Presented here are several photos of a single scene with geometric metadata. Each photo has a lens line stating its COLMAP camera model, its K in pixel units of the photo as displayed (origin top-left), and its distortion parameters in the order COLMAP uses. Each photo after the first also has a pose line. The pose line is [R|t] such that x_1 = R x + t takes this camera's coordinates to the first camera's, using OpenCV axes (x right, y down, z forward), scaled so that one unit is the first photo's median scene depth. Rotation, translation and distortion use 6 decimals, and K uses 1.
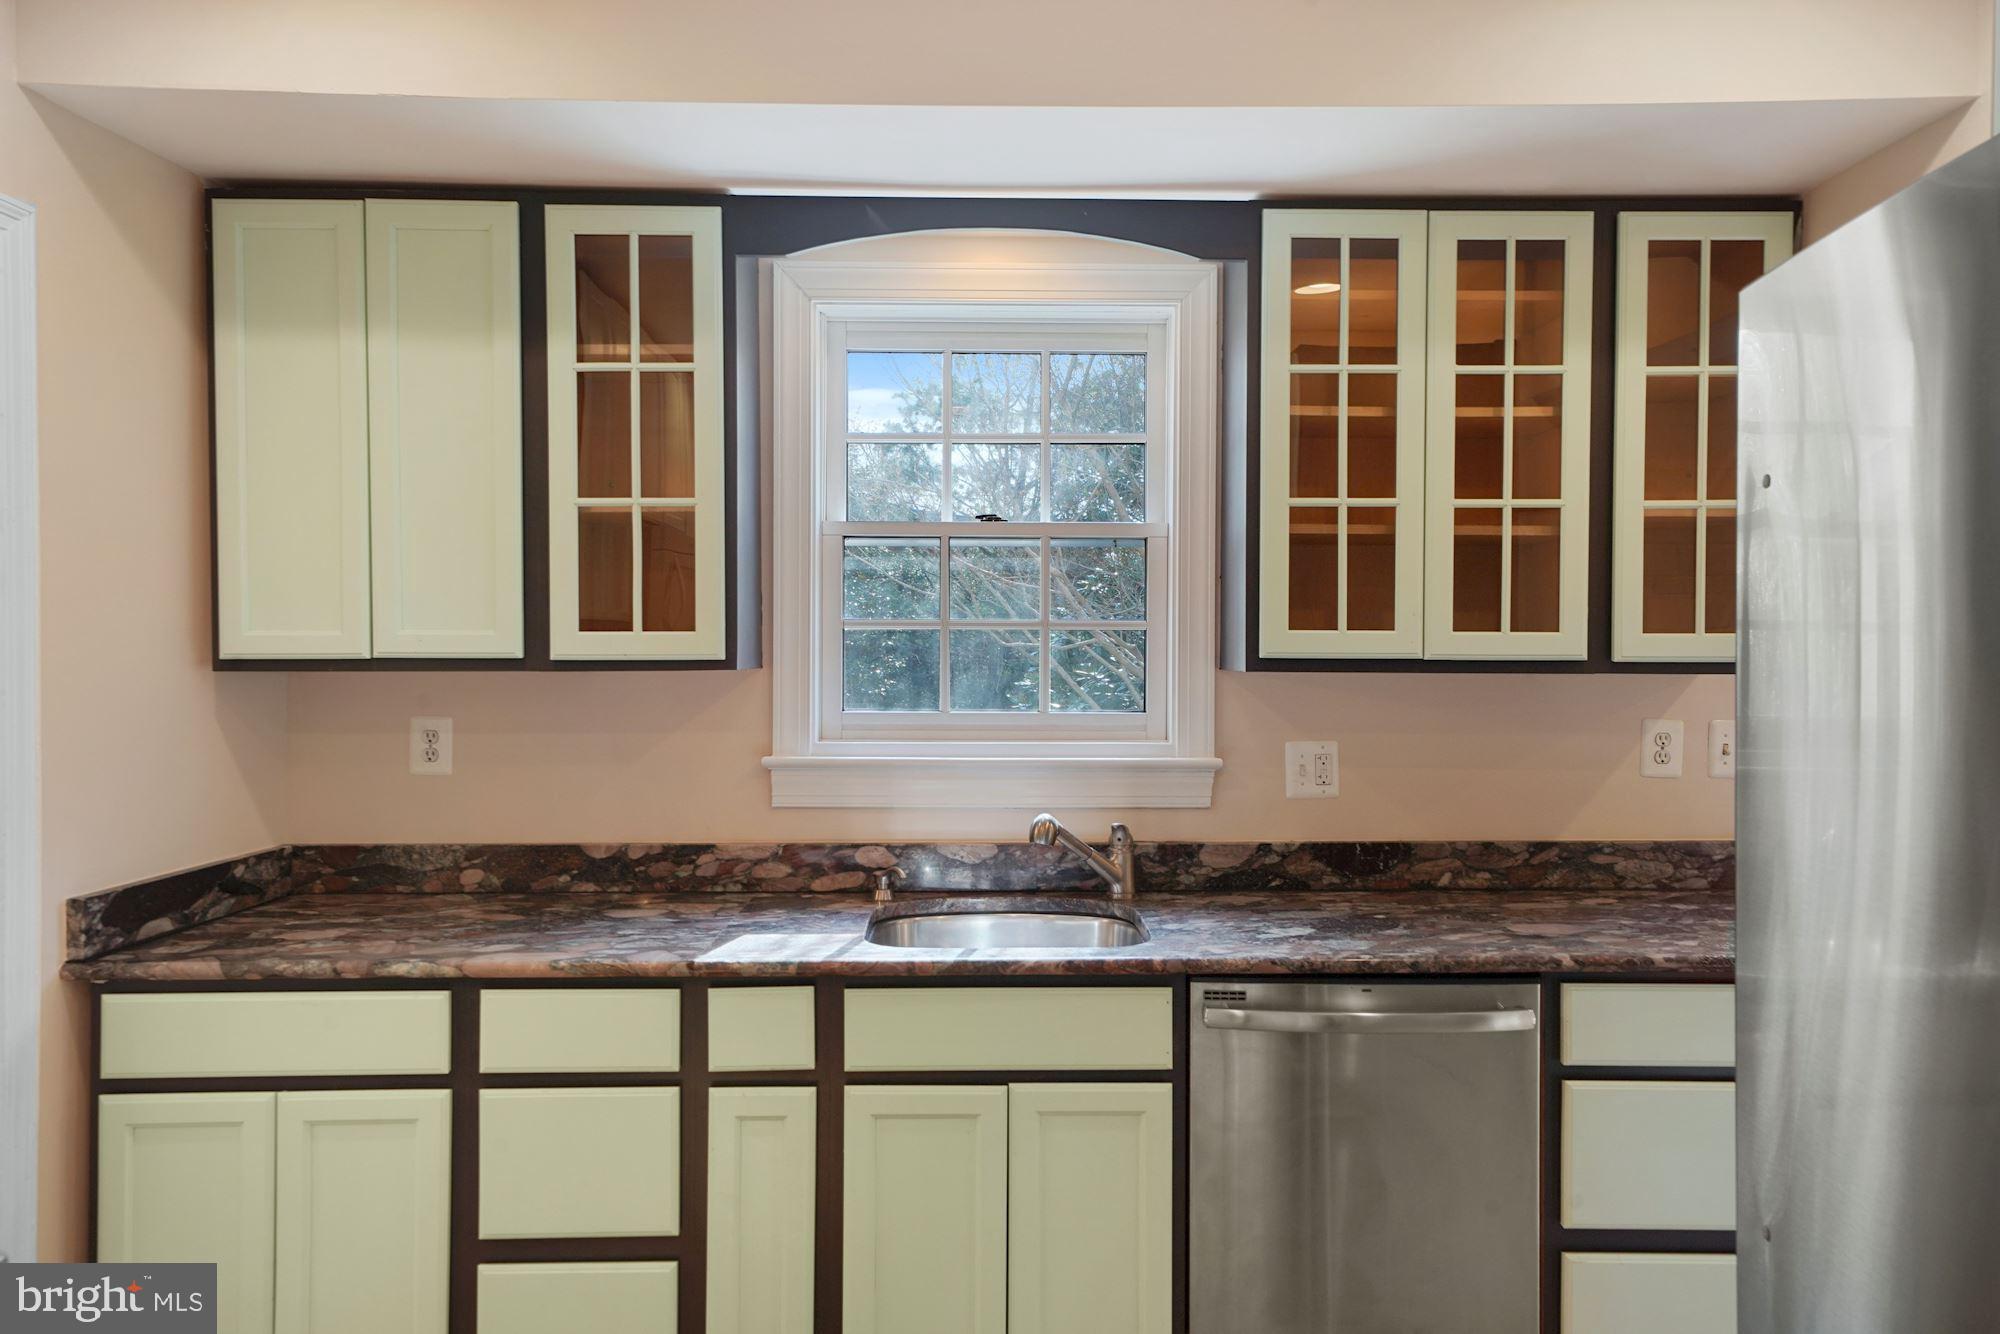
lens RADIAL K [[1355.1, 0, 1000.0], [0, 1355.1, 667.0], [0, 0, 1]] dist [0.034509, 0.000185]
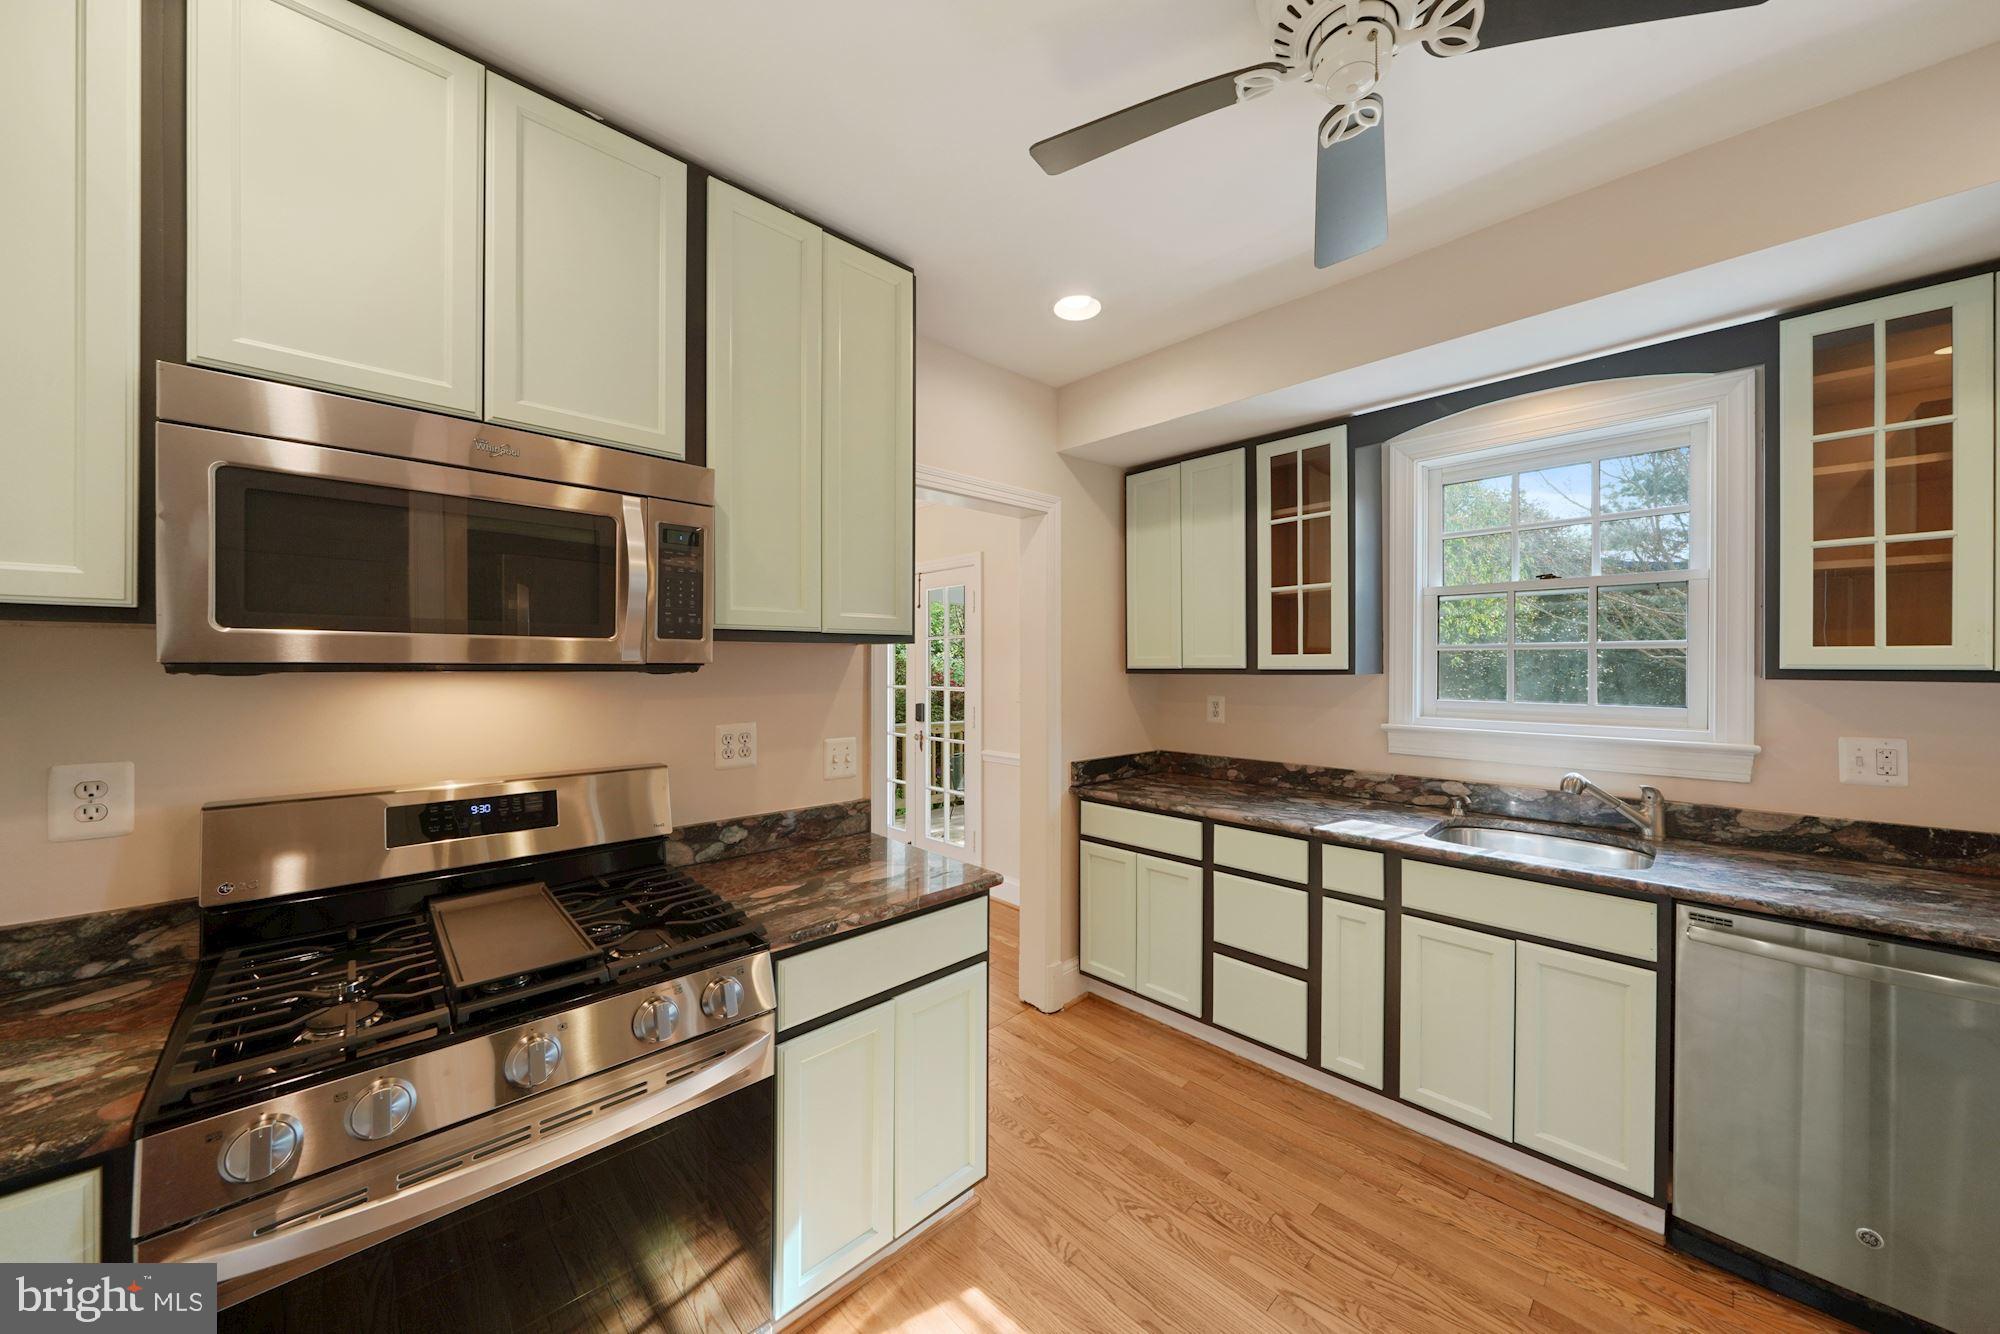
lens RADIAL K [[702.5, 0, 1000.0], [0, 702.5, 667.0], [0, 0, 1]] dist [-0.000819, -0.000071]
pose [[0.681630, 0.000493, -0.731697, 0.172504], [-0.006363, 0.999966, -0.005254, -0.000370], [0.731669, 0.008237, 0.681610, 0.007992]]
